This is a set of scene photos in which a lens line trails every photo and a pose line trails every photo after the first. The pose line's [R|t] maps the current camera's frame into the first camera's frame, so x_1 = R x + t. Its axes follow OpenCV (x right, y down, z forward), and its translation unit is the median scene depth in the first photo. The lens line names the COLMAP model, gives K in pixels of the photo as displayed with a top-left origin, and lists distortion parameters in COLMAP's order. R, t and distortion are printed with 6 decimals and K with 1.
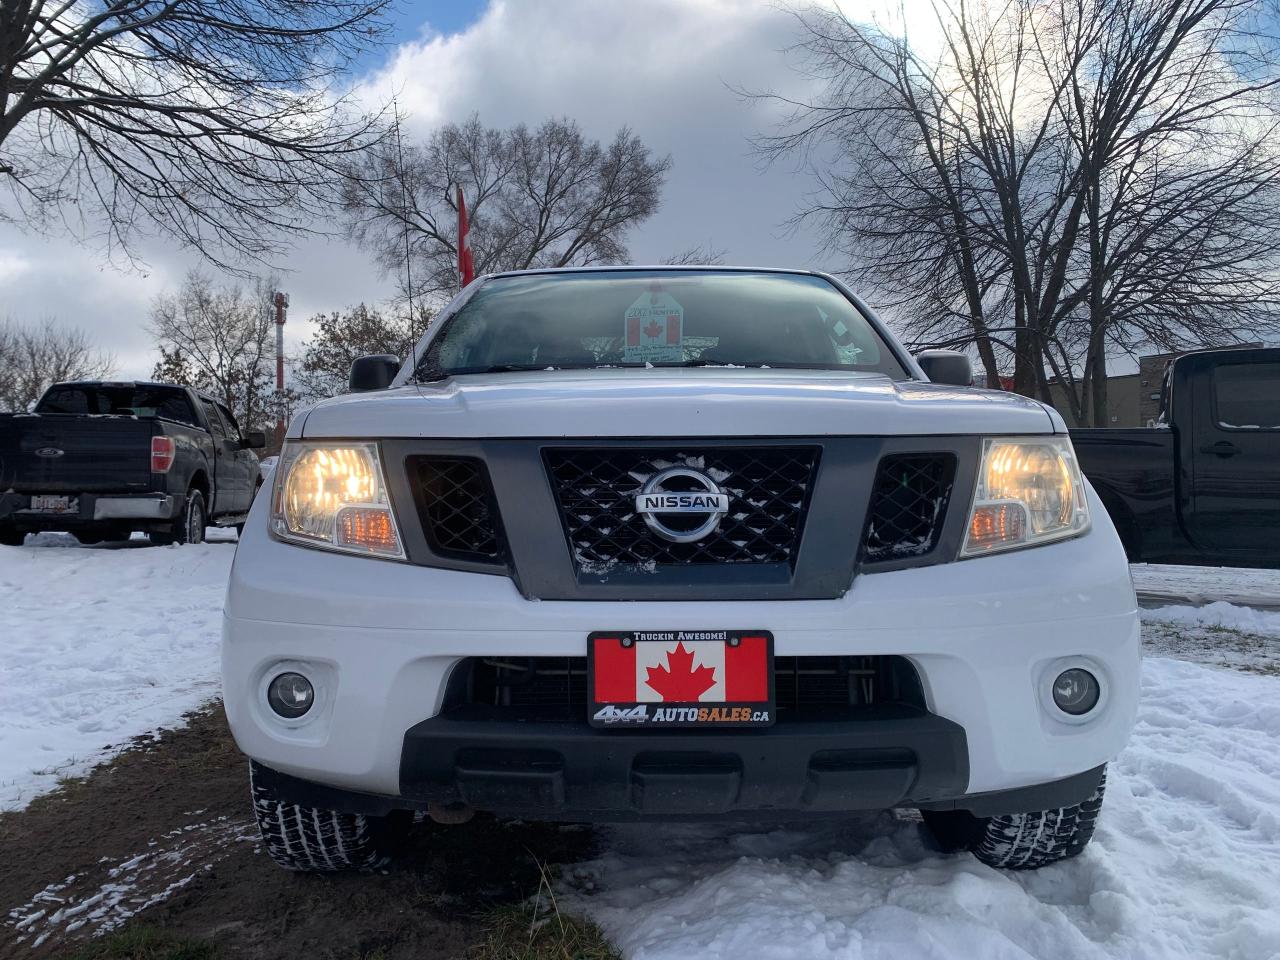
lens RADIAL K [[976.4, 0, 637.4], [0, 976.4, 459.9], [0, 0, 1]] dist [0.020855, -0.001473]
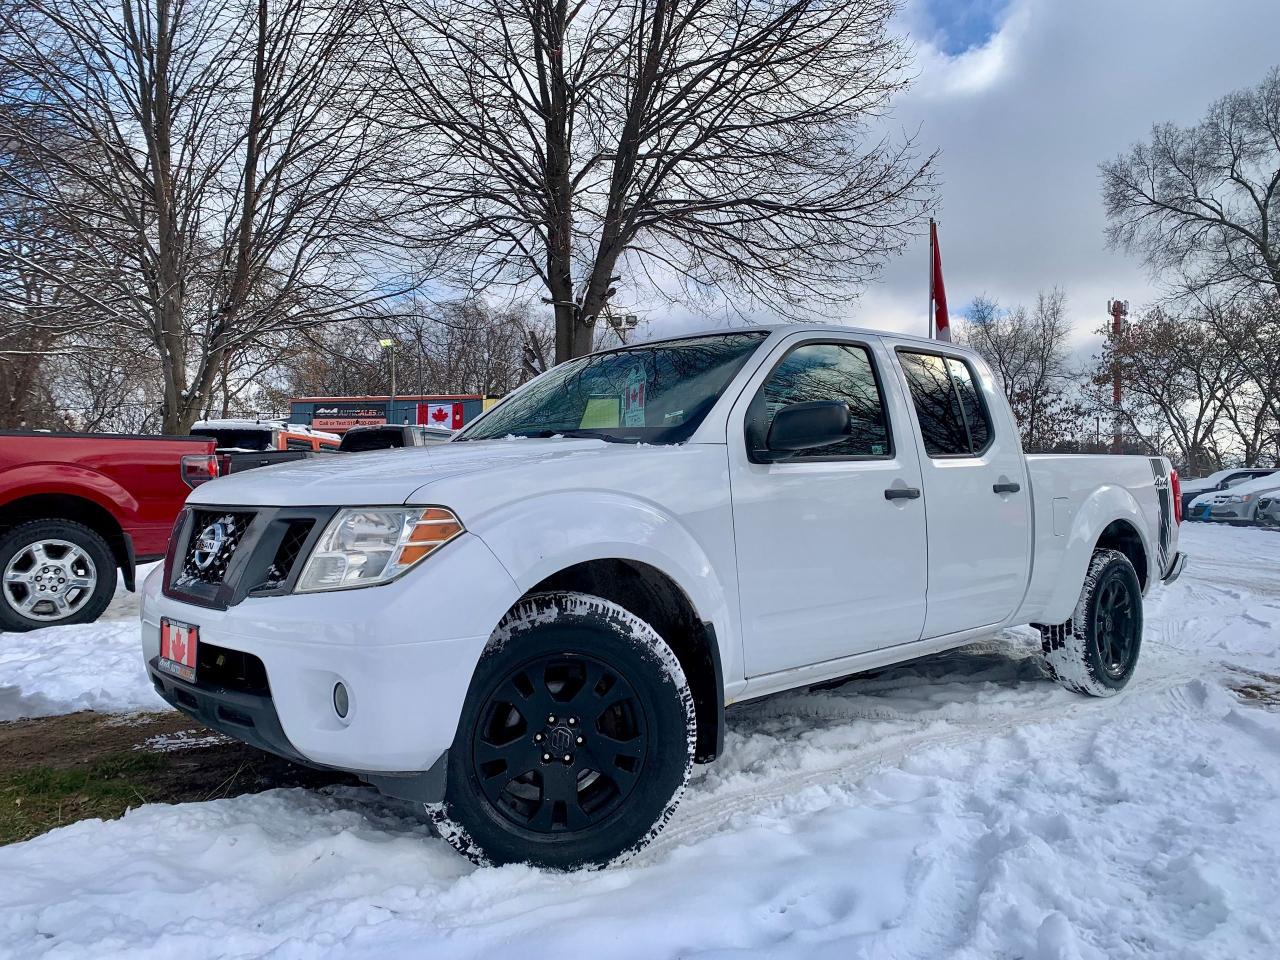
lens RADIAL K [[979.5, 0, 633.4], [0, 979.5, 475.4], [0, 0, 1]] dist [0.014137, -0.004138]
pose [[0.678242, -0.001522, -0.734837, 0.191087], [0.001399, 0.999999, -0.000780, -0.007712], [0.734837, -0.000499, 0.678244, 0.043810]]
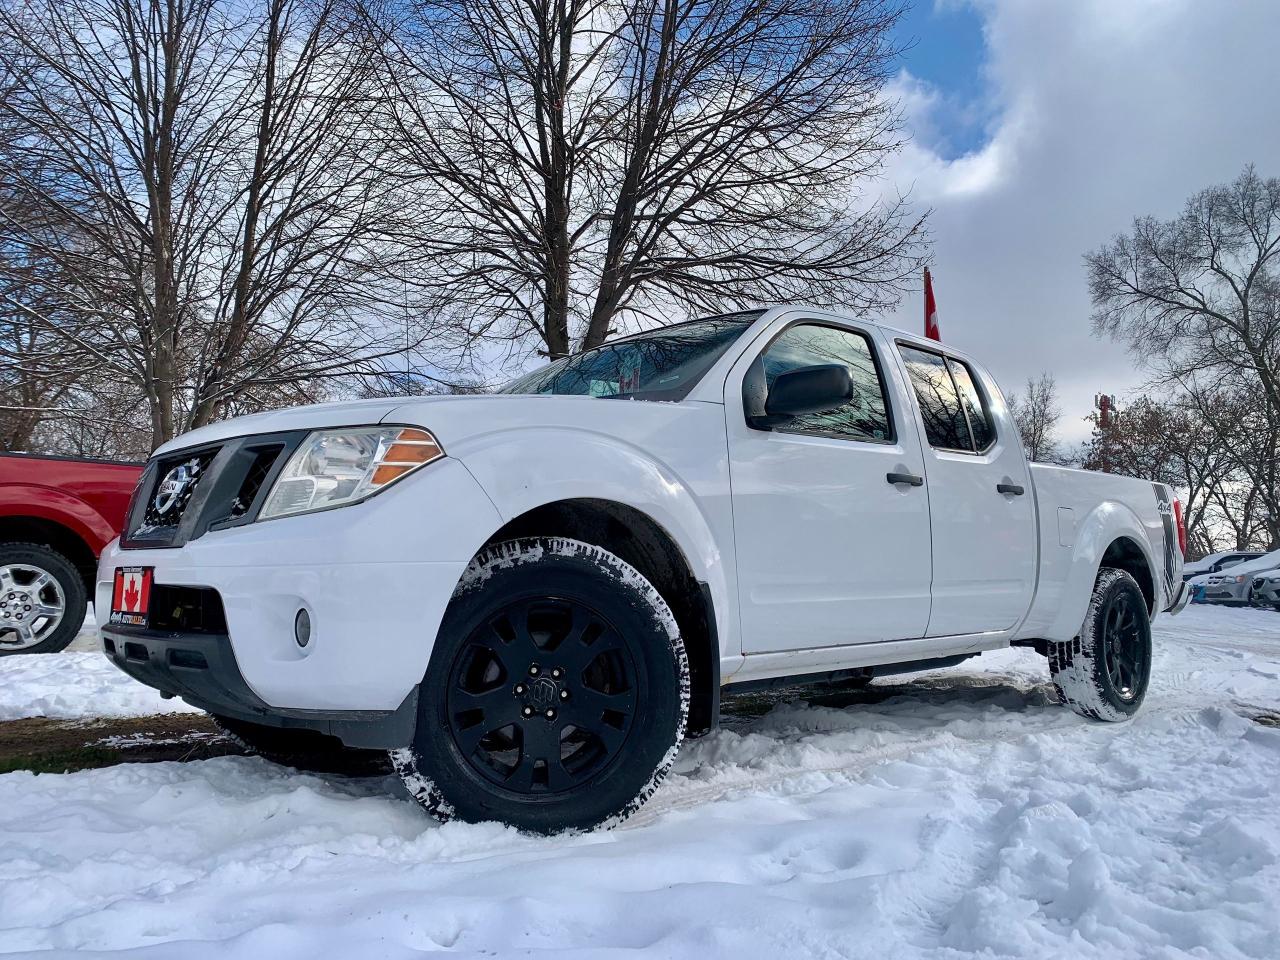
lens RADIAL K [[978.4, 0, 645.8], [0, 978.4, 478.4], [0, 0, 1]] dist [0.016373, -0.006526]
pose [[0.691490, -0.057774, -0.720072, 0.183631], [-0.008787, 0.996050, -0.088355, 0.017388], [0.722333, 0.067424, 0.688251, 0.051569]]
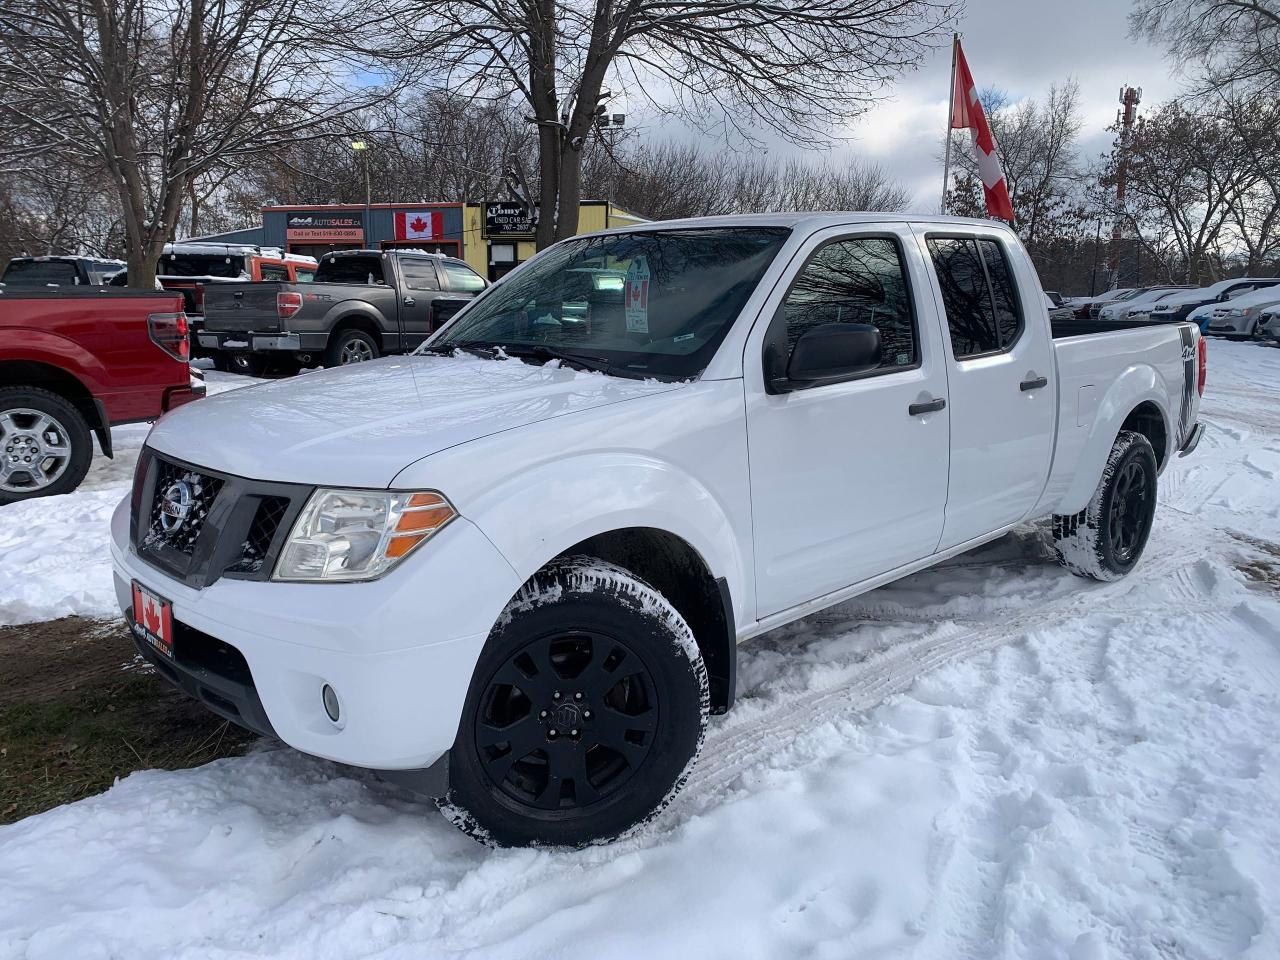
lens RADIAL K [[979.6, 0, 630.4], [0, 979.6, 473.1], [0, 0, 1]] dist [0.011709, 0.000141]
pose [[0.685889, 0.139157, -0.714277, 0.174105], [0.005339, 0.980557, 0.196161, -0.032466], [0.727687, -0.138358, 0.671811, 0.054786]]
